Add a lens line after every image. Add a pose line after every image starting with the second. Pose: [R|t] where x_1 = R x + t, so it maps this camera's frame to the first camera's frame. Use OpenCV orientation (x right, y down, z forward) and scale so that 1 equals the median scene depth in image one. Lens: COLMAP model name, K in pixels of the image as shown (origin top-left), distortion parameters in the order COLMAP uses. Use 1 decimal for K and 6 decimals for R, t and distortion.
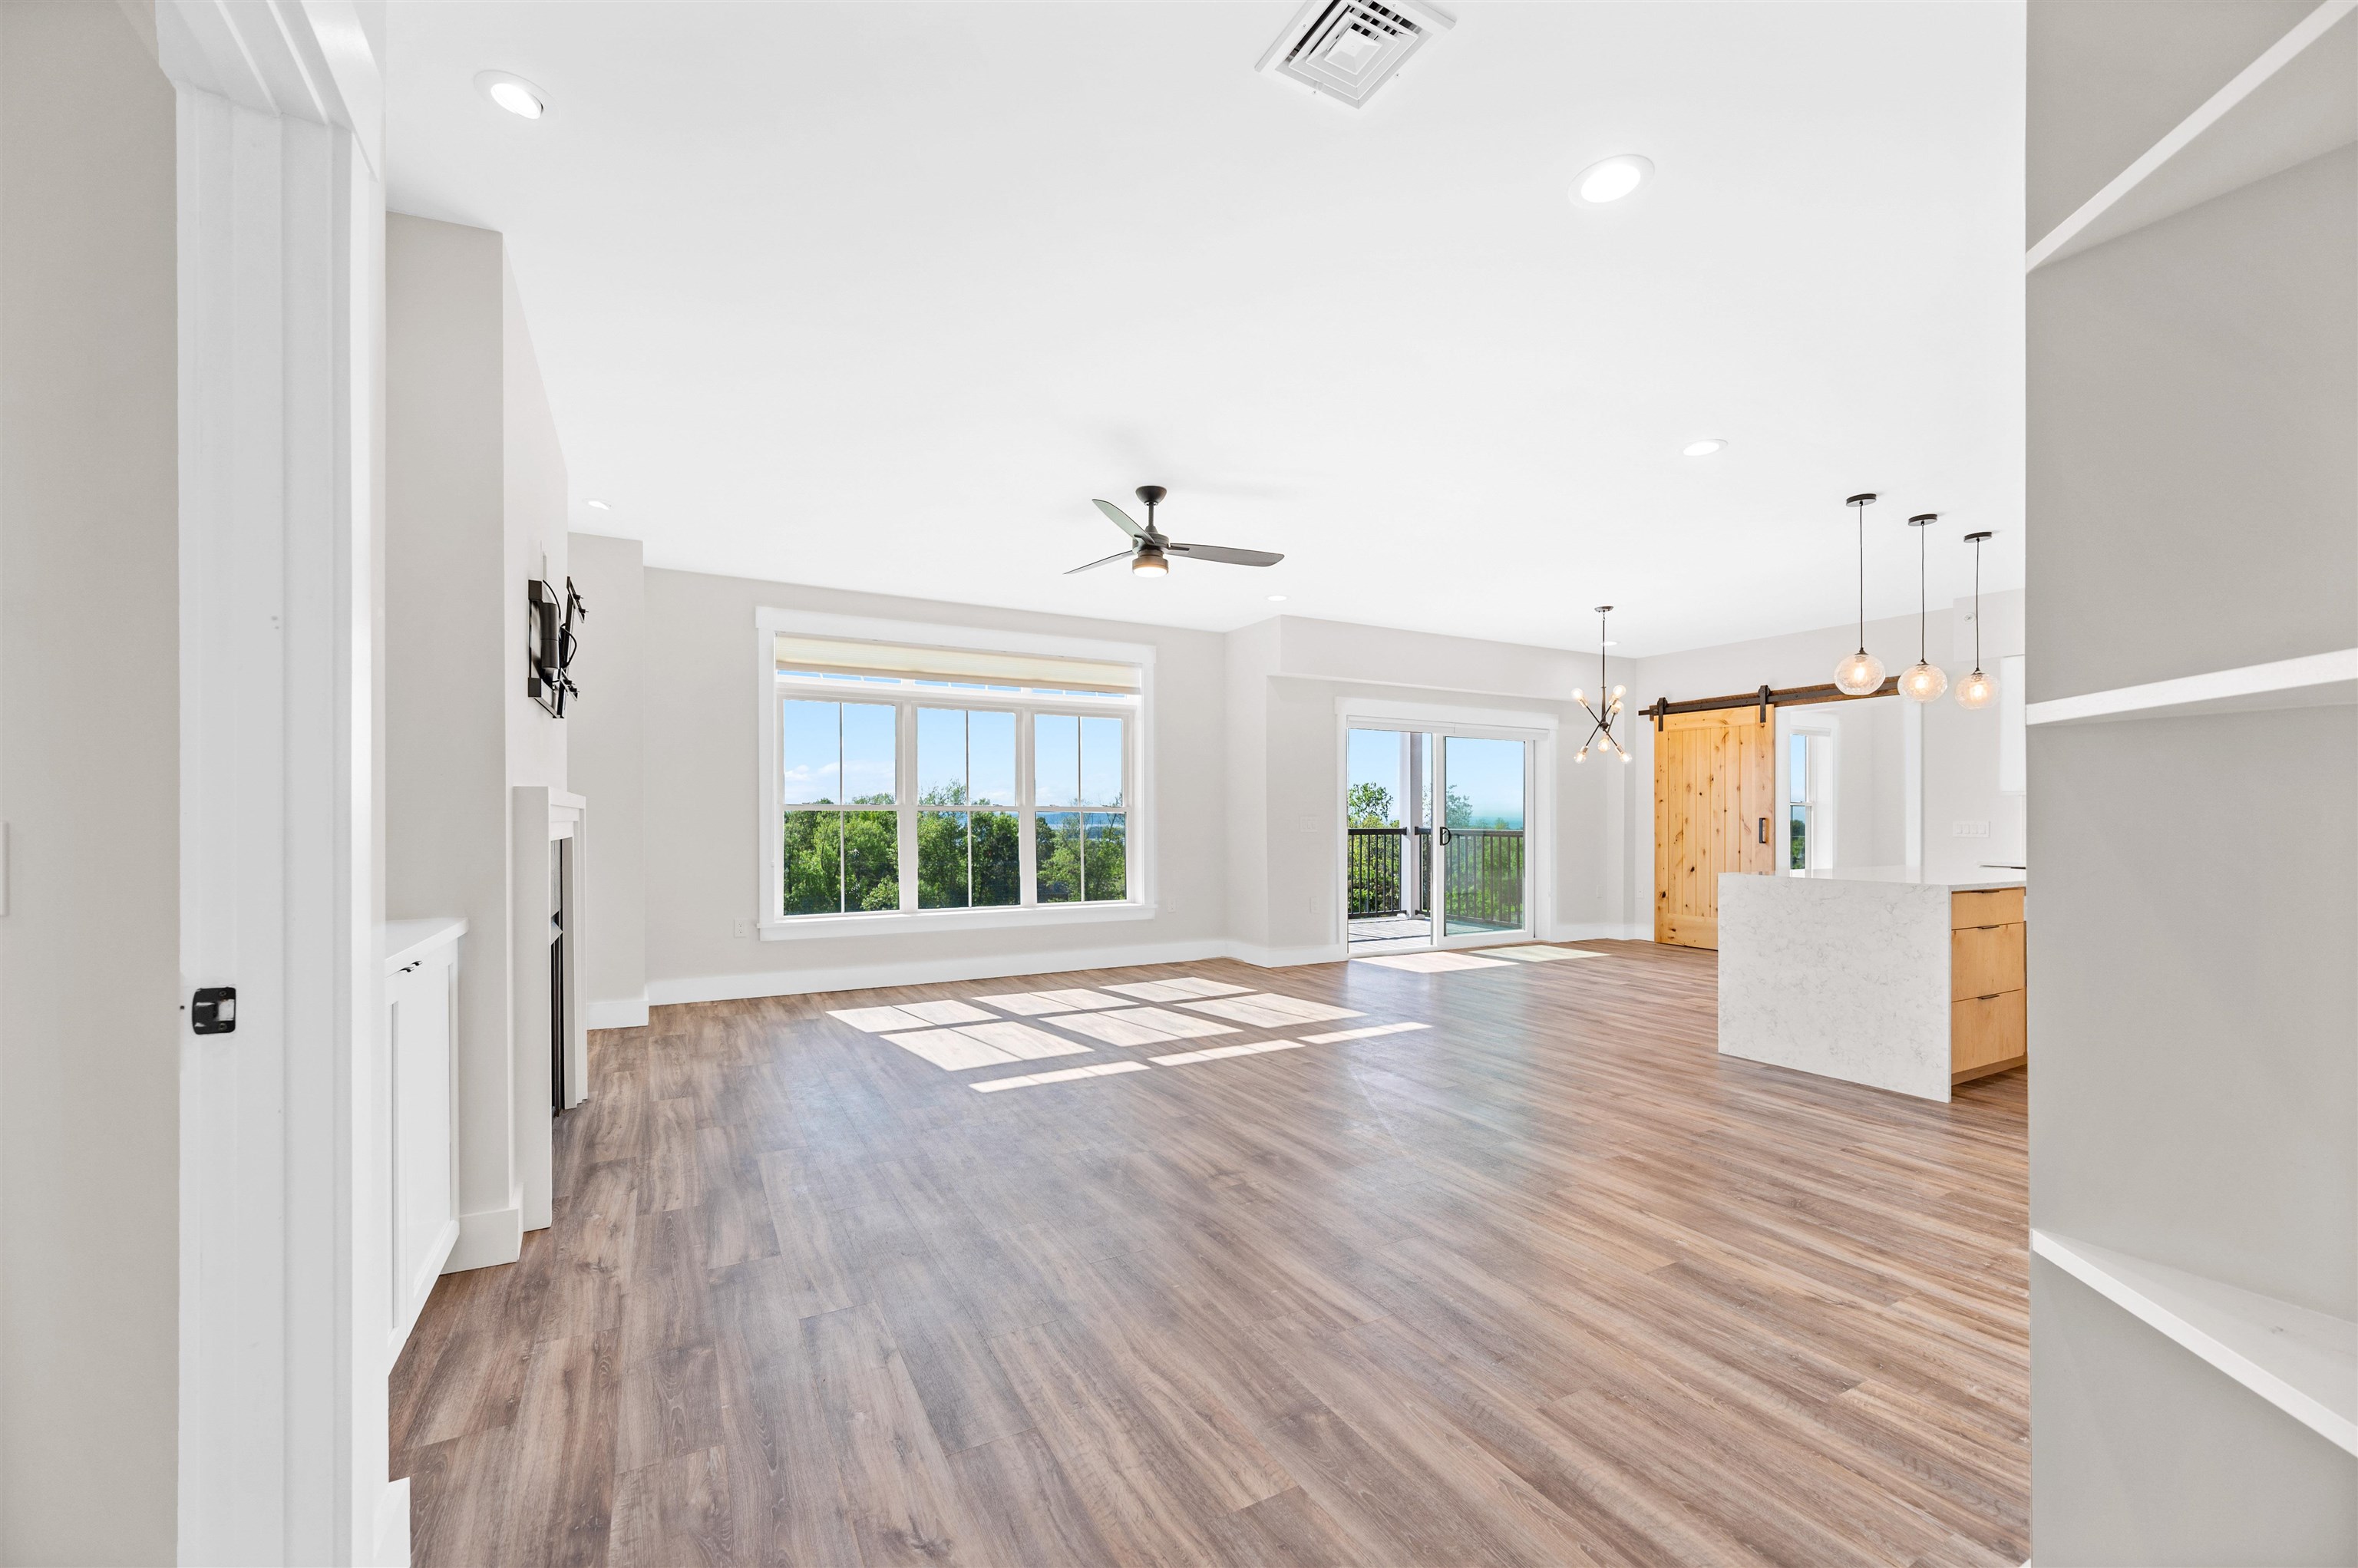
lens RADIAL K [[938.7, 0, 1170.7], [0, 938.7, 817.3], [0, 0, 1]] dist [-0.001476, 0.000456]
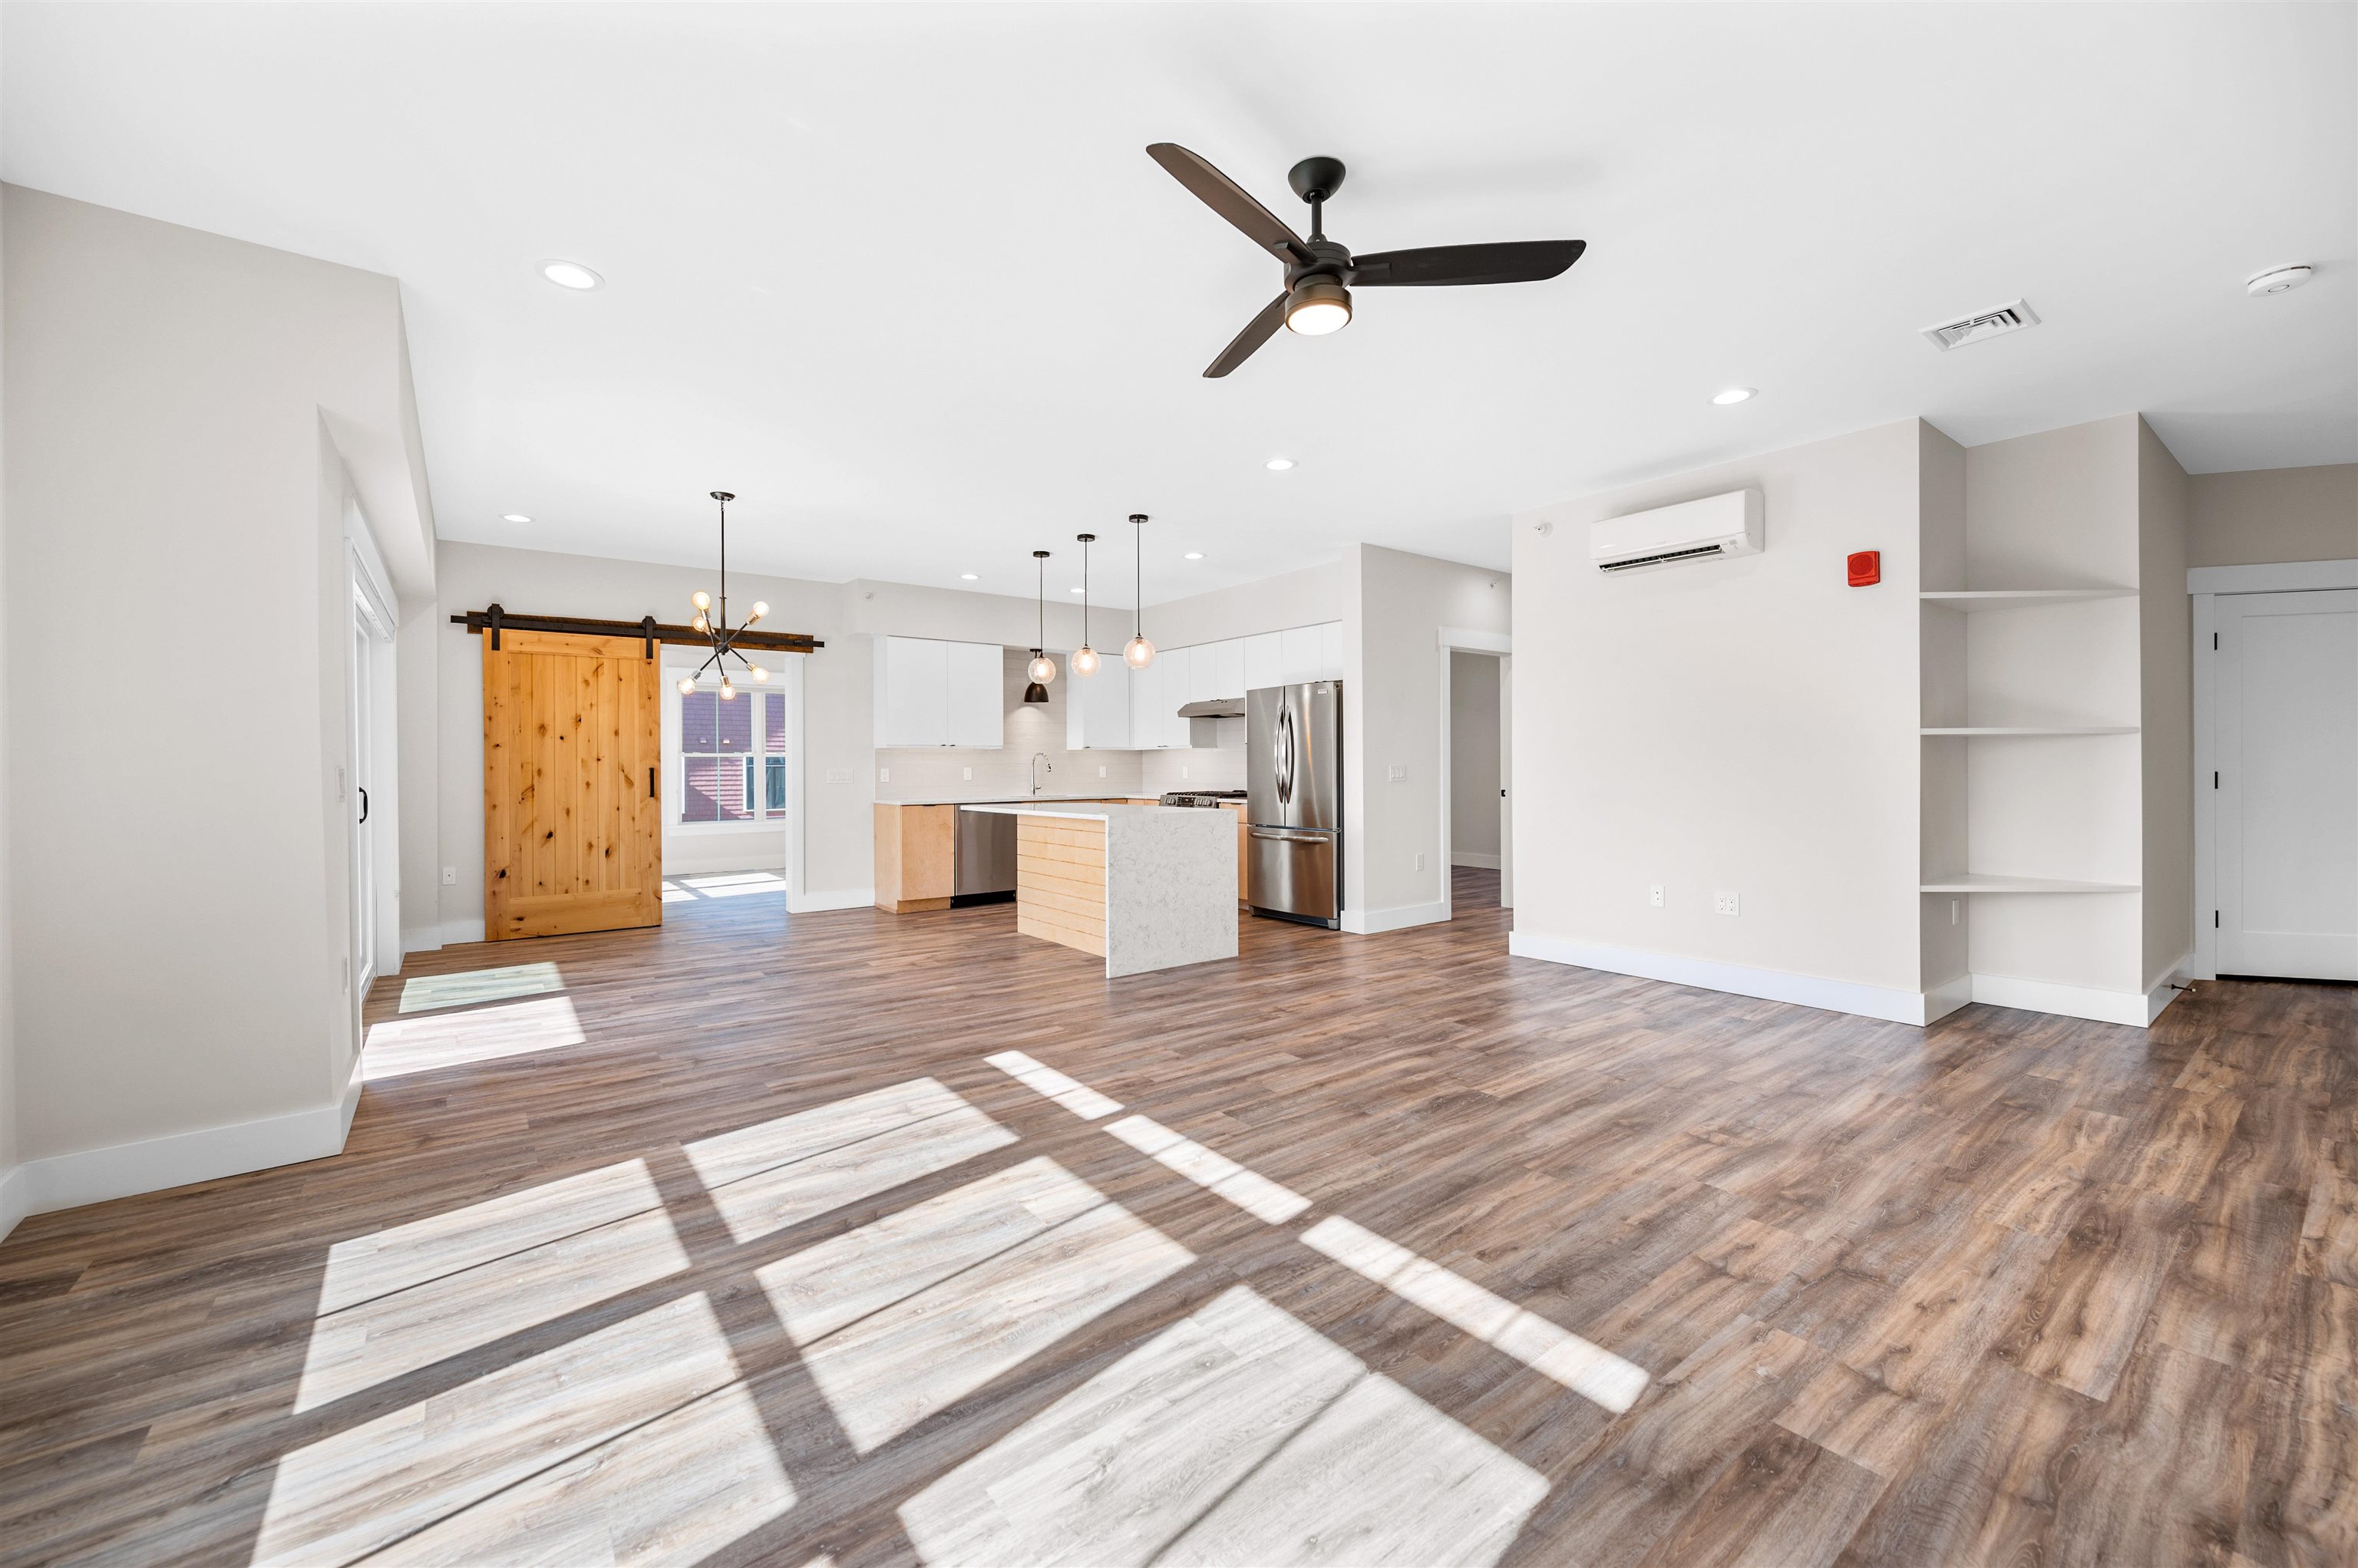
lens RADIAL K [[938.7, 0, 1179.8], [0, 938.7, 765.9], [0, 0, 1]] dist [-0.001476, 0.000456]
pose [[-0.159076, -0.001421, 0.987265, -0.576650], [0.005665, 0.999981, 0.002352, -0.000973], [-0.987250, 0.005967, -0.159065, 1.219390]]
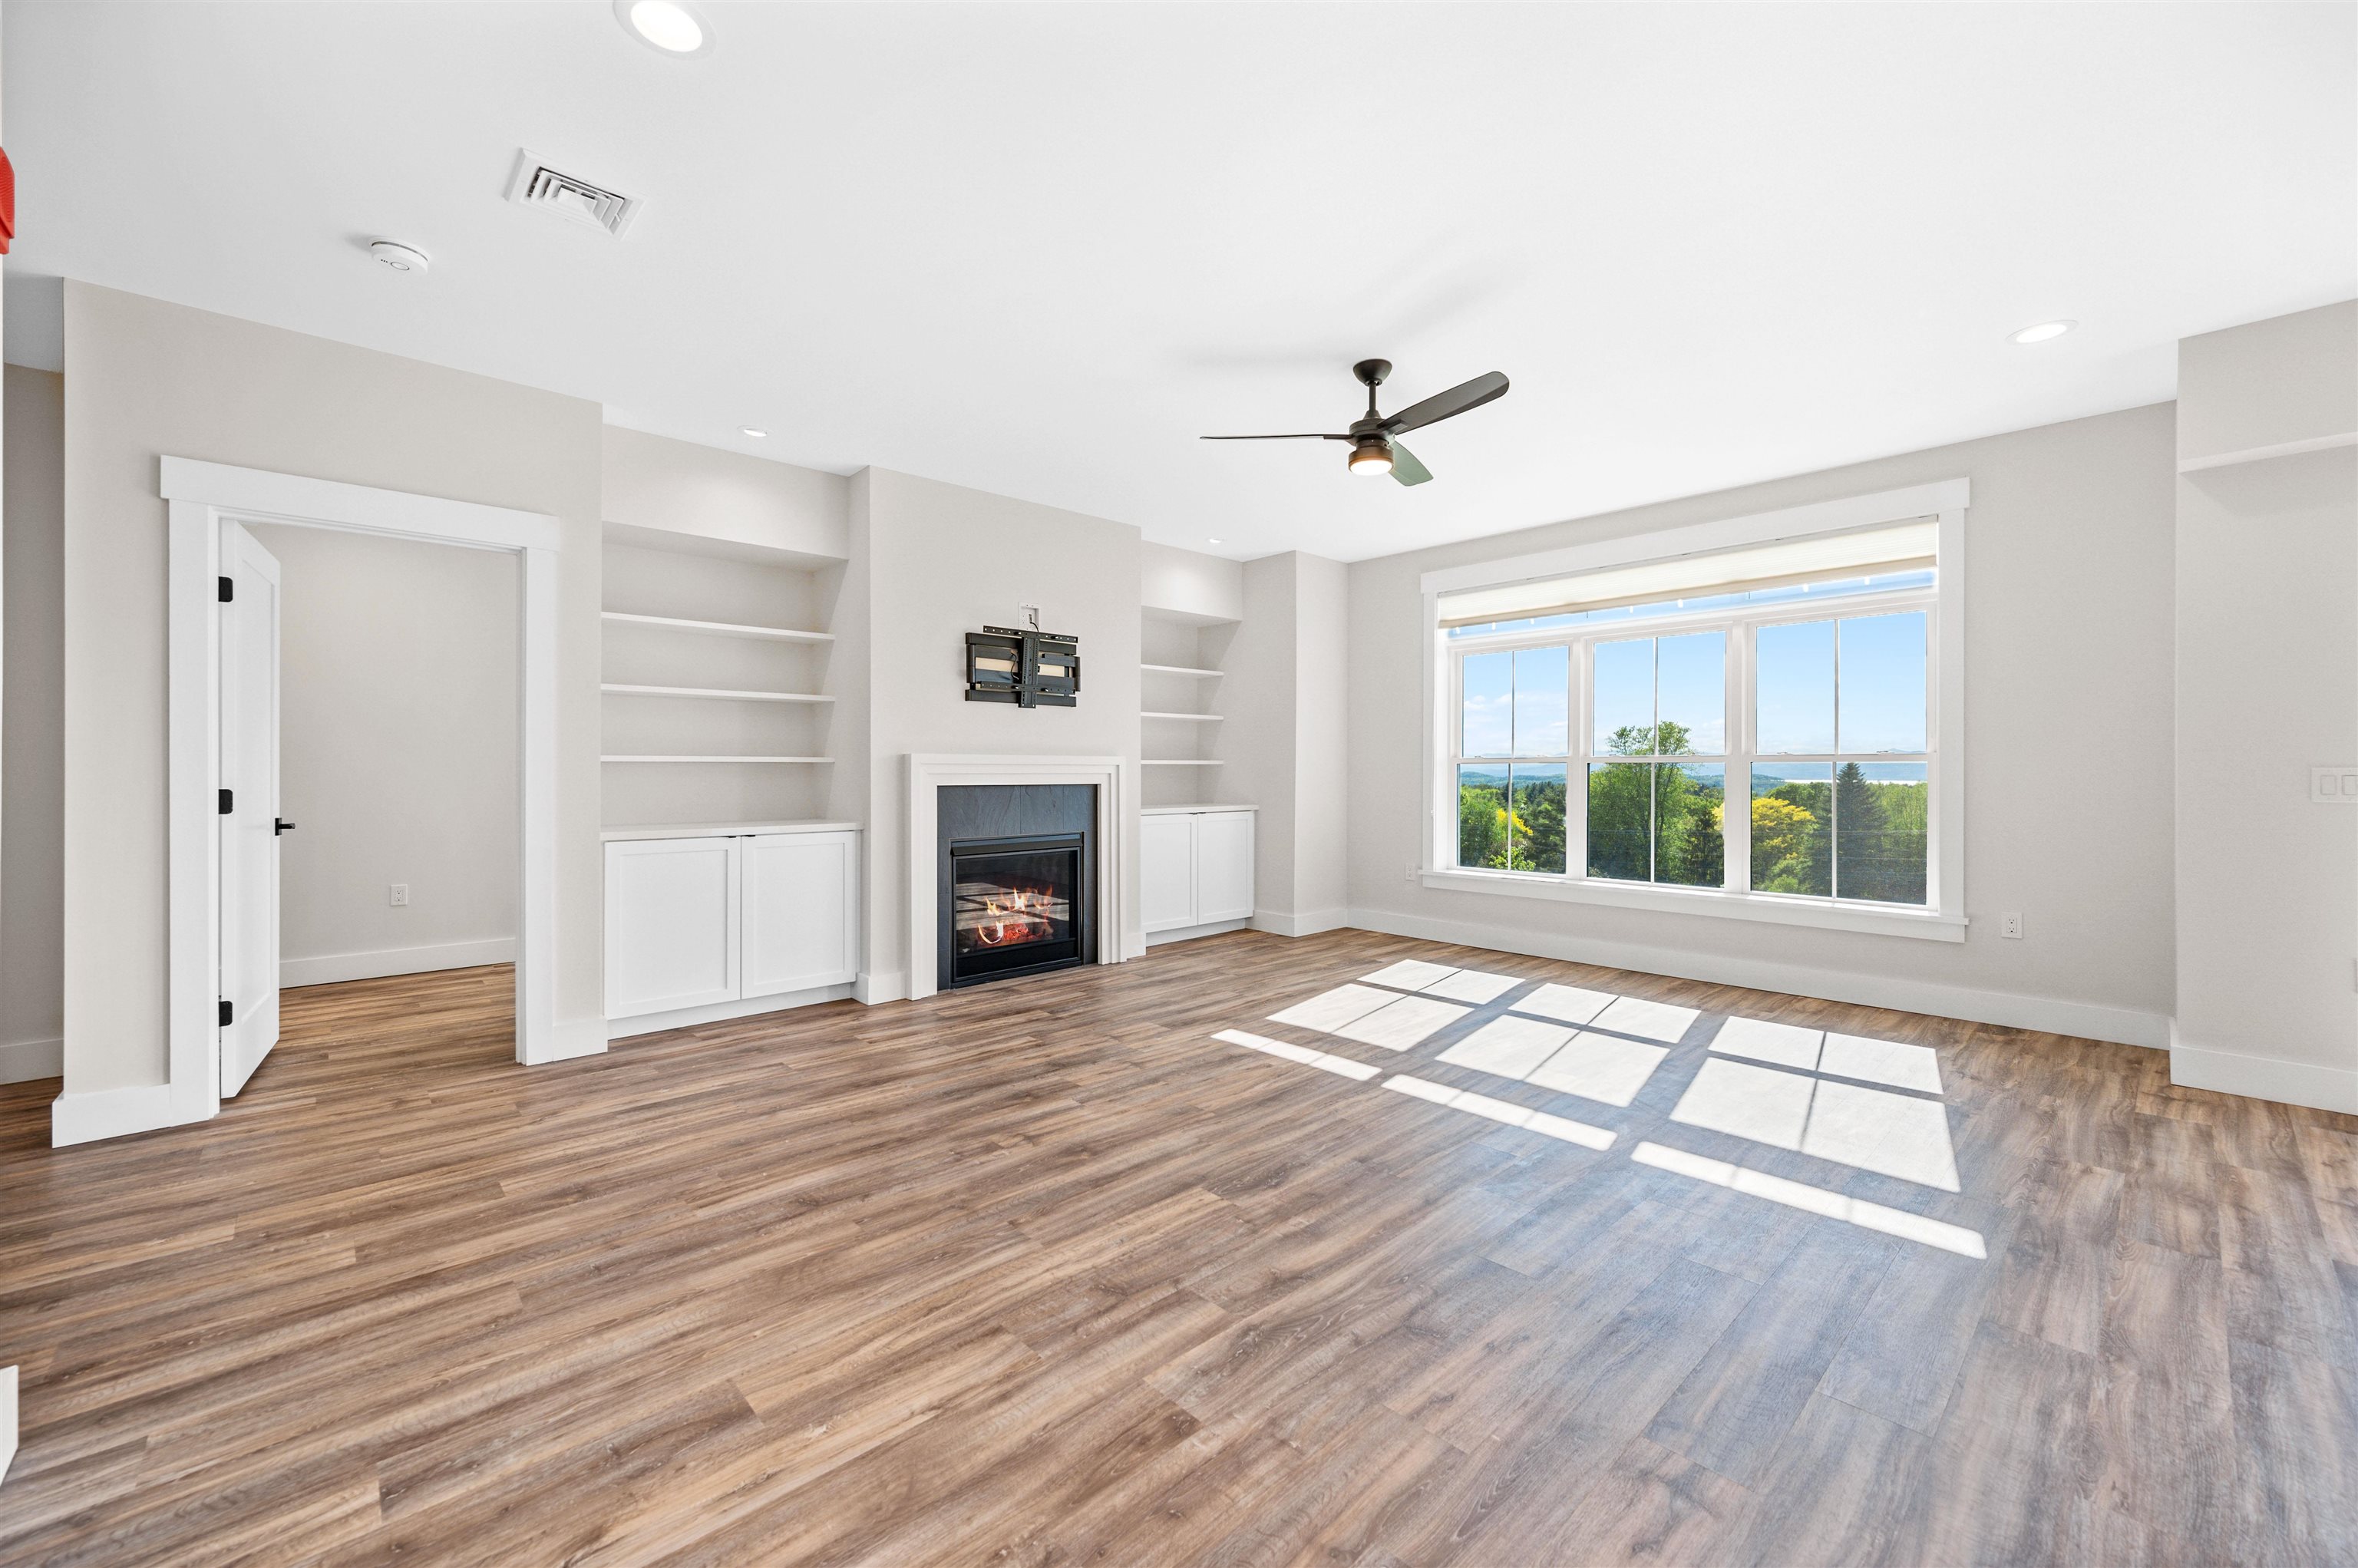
lens RADIAL K [[938.7, 0, 1168.4], [0, 938.7, 772.0], [0, 0, 1]] dist [-0.001476, 0.000456]
pose [[0.244519, 0.000103, -0.969645, 0.750786], [-0.000535, 1.000000, -0.000029, 0.002468], [0.969644, 0.000526, 0.244519, 0.660699]]
